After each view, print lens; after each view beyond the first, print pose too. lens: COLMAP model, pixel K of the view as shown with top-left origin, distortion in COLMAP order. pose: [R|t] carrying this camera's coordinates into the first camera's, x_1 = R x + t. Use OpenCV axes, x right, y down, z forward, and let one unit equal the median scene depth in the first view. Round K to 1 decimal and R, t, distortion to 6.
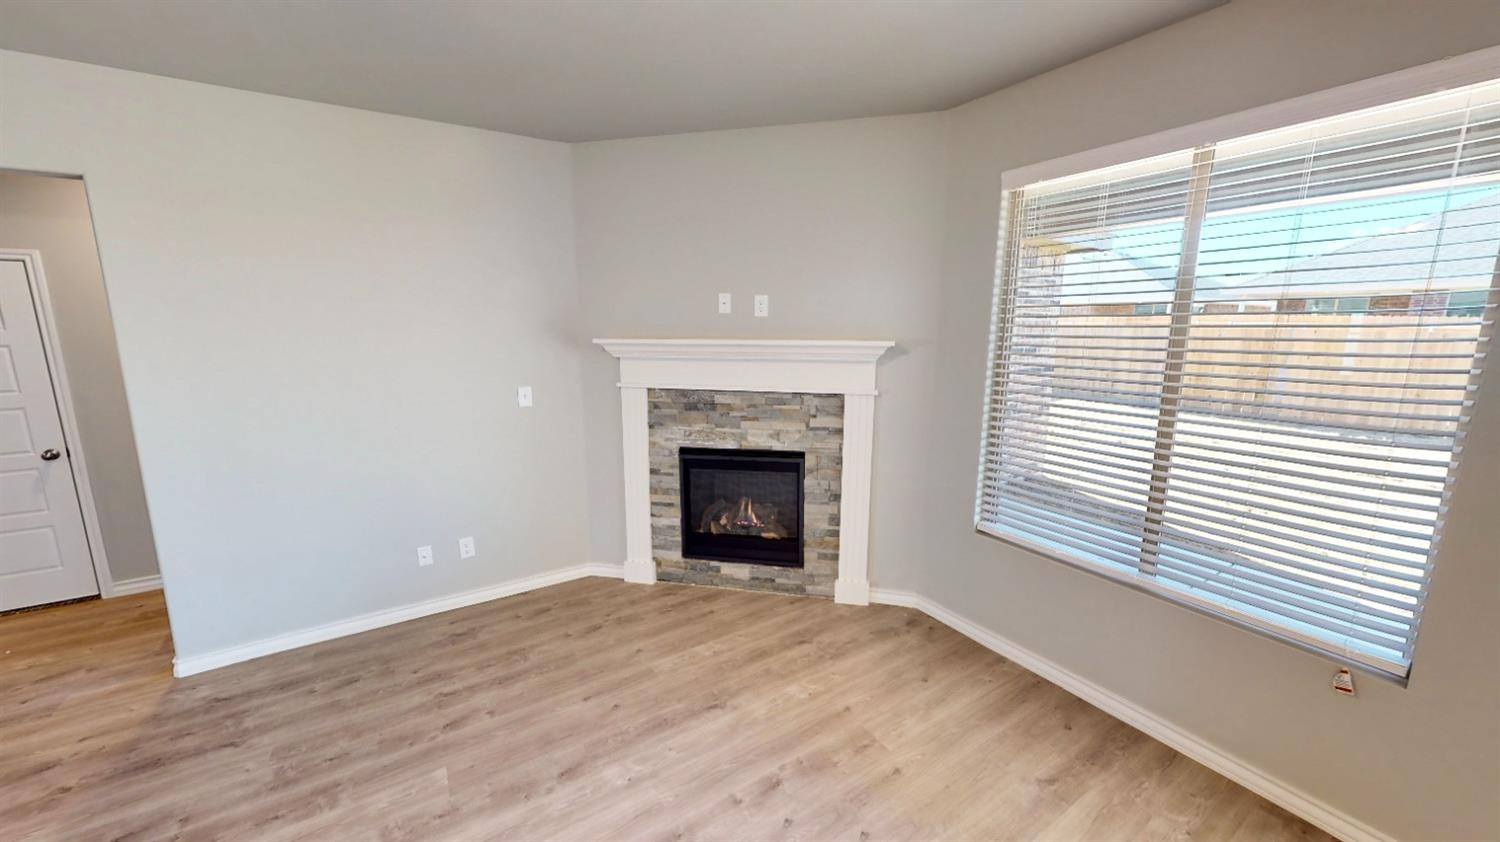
lens RADIAL K [[547.1, 0, 742.3], [0, 547.1, 422.1], [0, 0, 1]] dist [-0.002036, -0.000341]
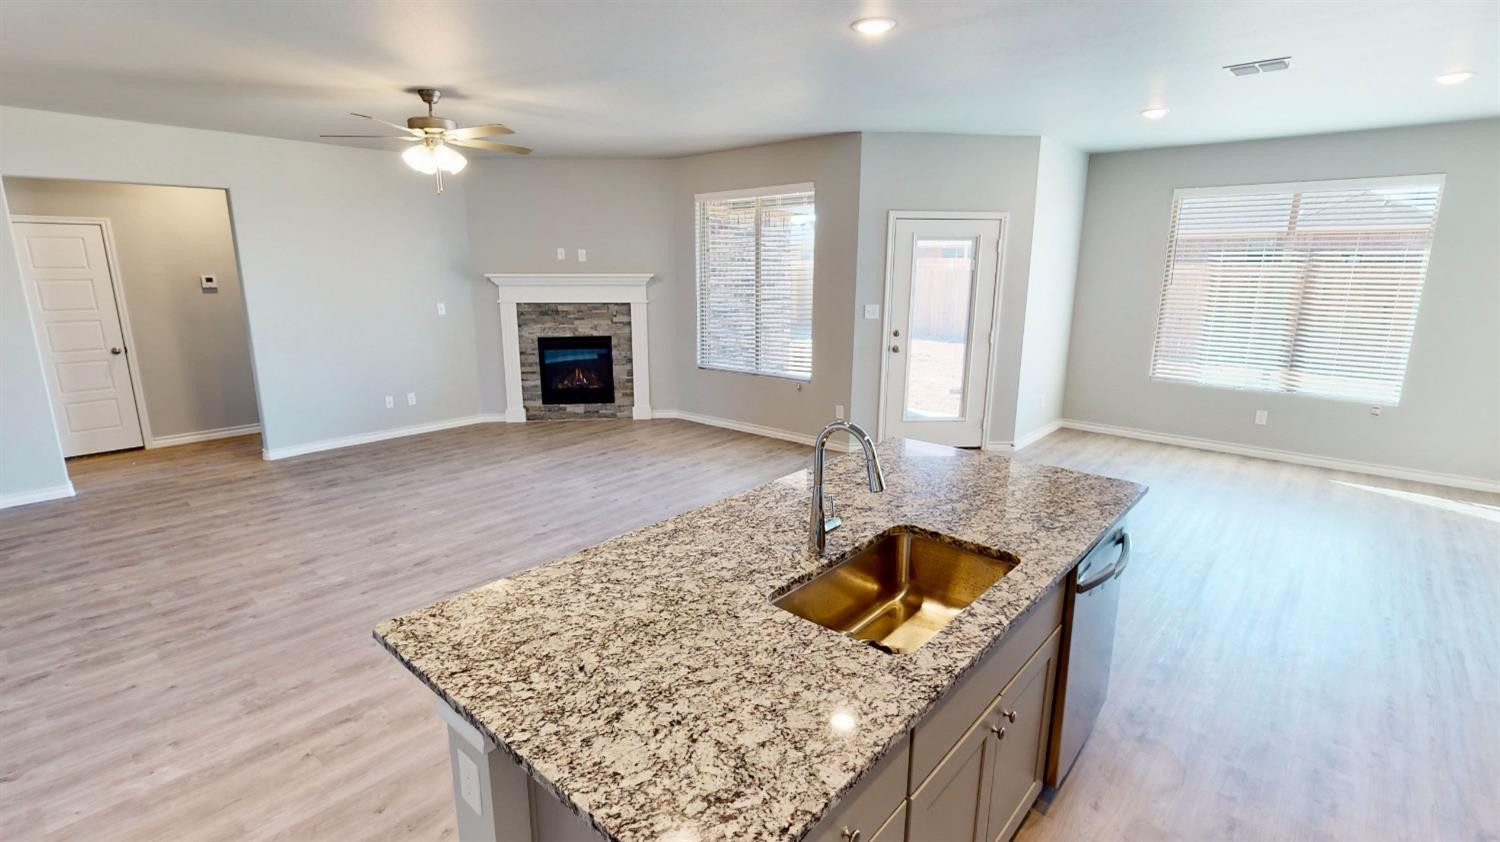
lens RADIAL K [[699.7, 0, 748.3], [0, 699.7, 416.0], [0, 0, 1]] dist [0.001053, -0.000583]
pose [[0.957005, -0.062348, 0.283290, -0.125052], [0.052567, 0.997734, 0.042006, 0.244950], [-0.285267, -0.025308, 0.958114, -1.362209]]
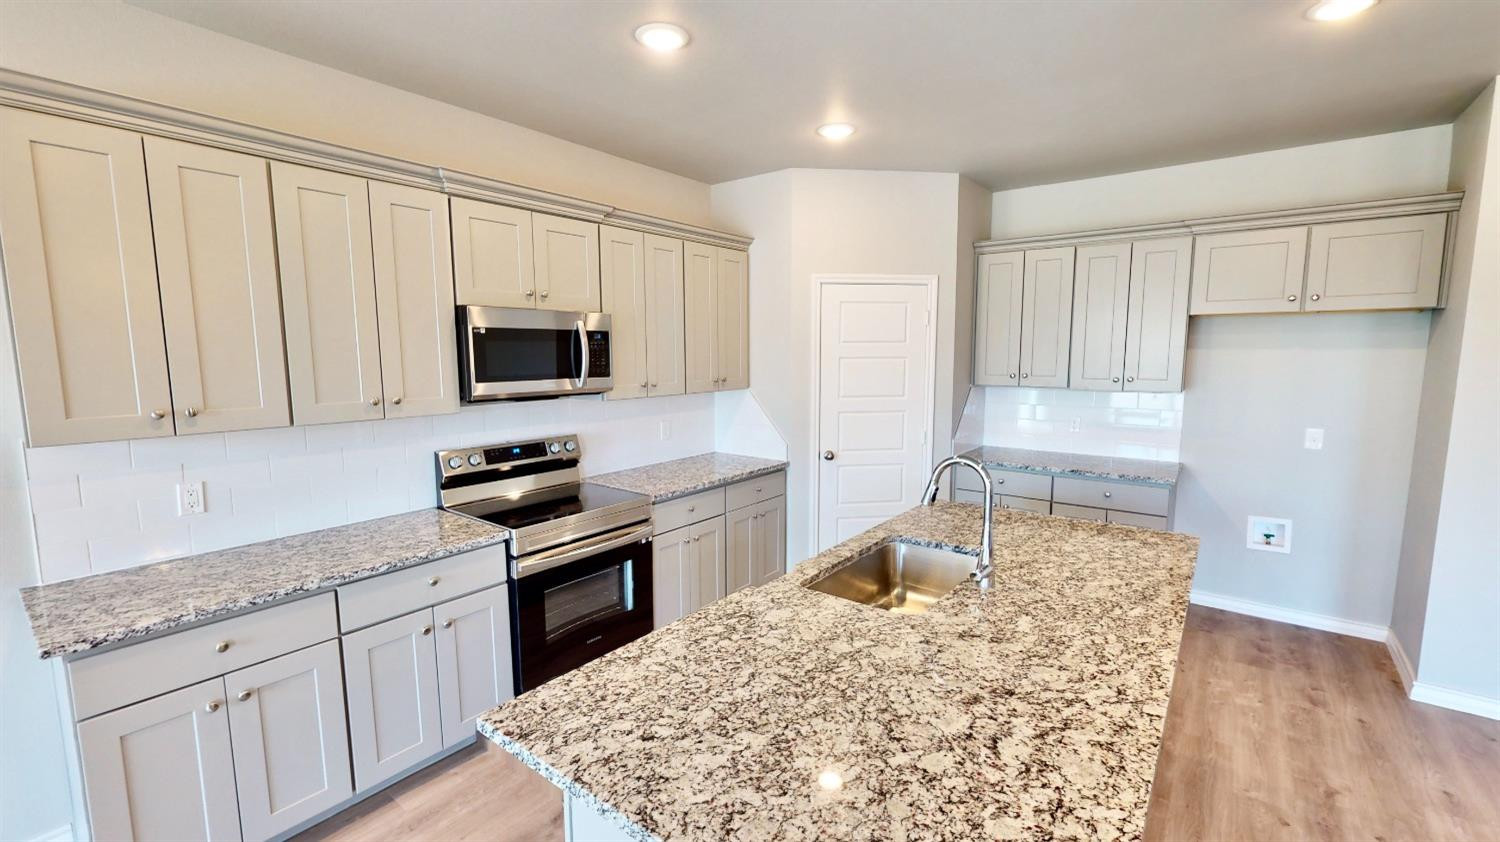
lens RADIAL K [[622.0, 0, 746.7], [0, 622.0, 420.6], [0, 0, 1]] dist [0.000466, -0.000451]
pose [[-0.940148, 0.038367, -0.338599, 0.504008], [-0.060631, 0.958954, 0.277005, 0.094512], [0.335329, 0.280955, -0.899232, -0.382710]]
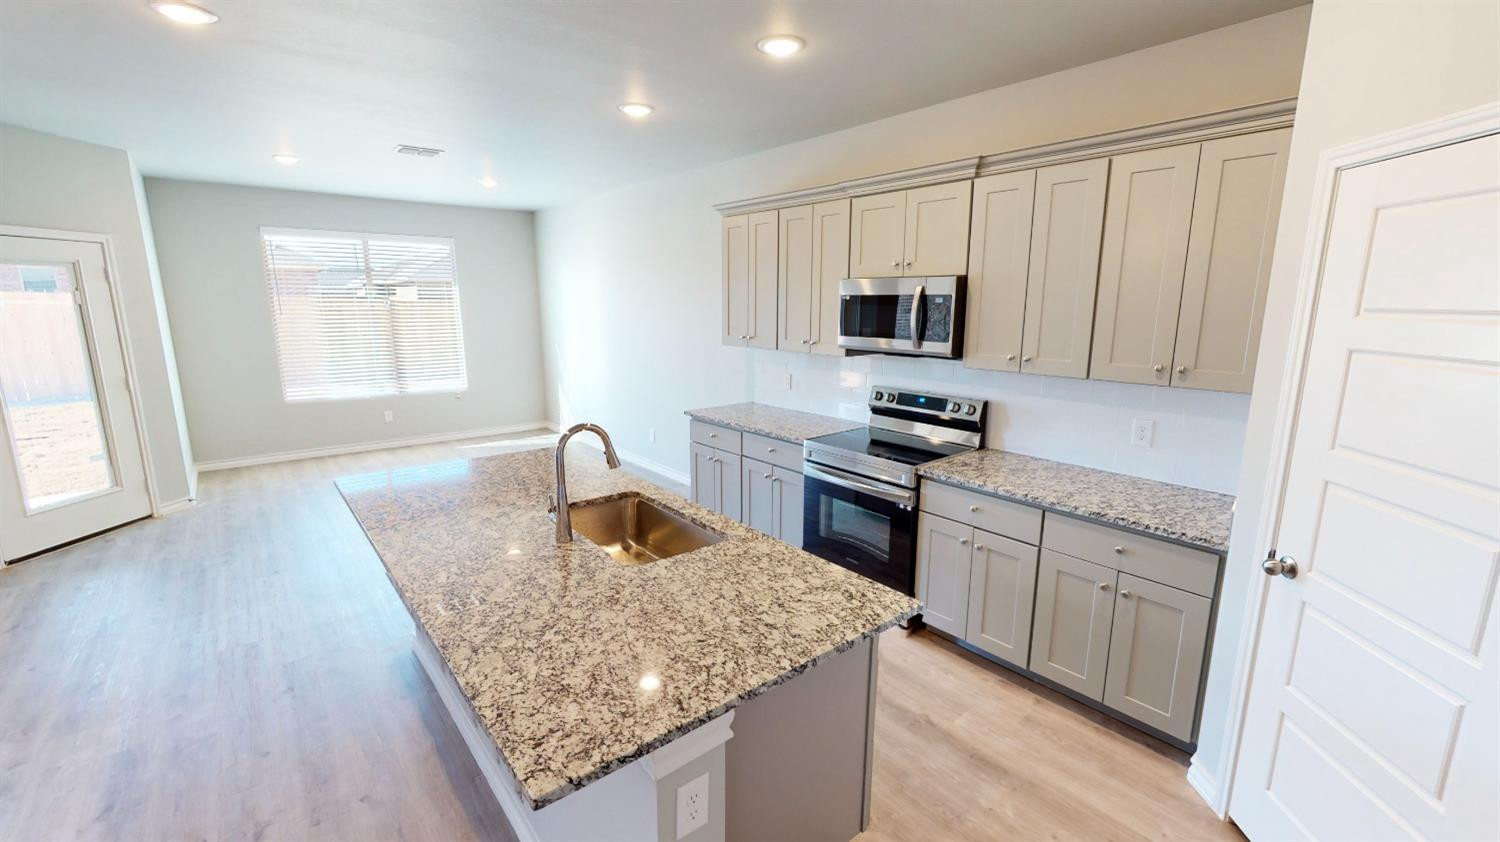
lens RADIAL K [[622.0, 0, 753.5], [0, 622.0, 422.7], [0, 0, 1]] dist [0.000466, -0.000451]
pose [[-0.141432, -0.197358, 0.970076, -0.527381], [0.176169, 0.959267, 0.220844, 0.167529], [-0.974147, 0.202131, -0.100903, -0.941136]]
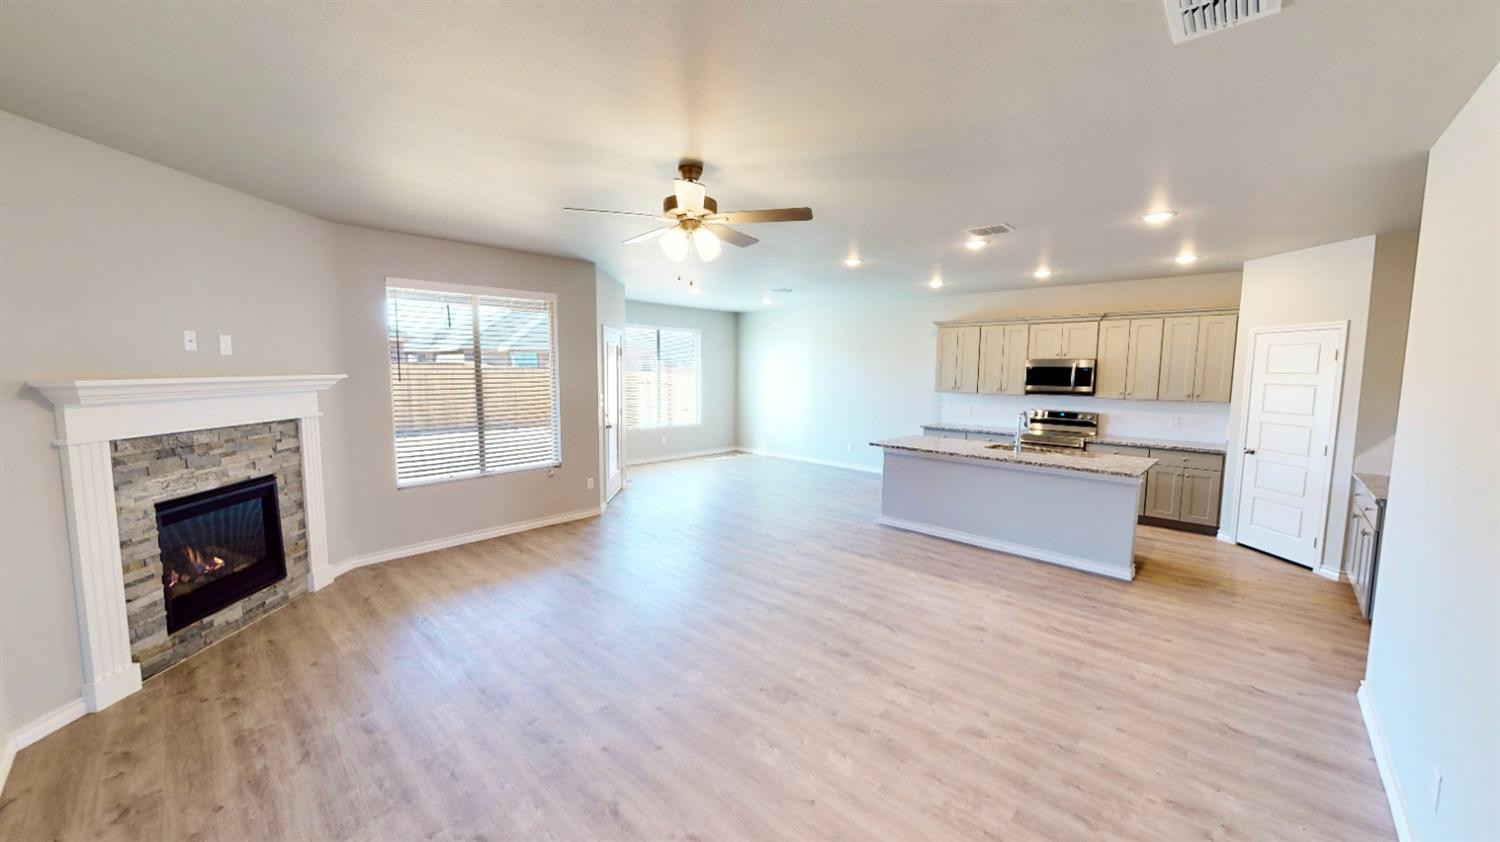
lens RADIAL K [[540.9, 0, 757.0], [0, 540.9, 420.0], [0, 0, 1]] dist [-0.008040, -0.000039]
pose [[-0.259214, -0.097756, 0.960860, -1.202439], [0.163968, 0.975969, 0.143527, -0.050139], [-0.951800, 0.194754, -0.236956, 0.287061]]
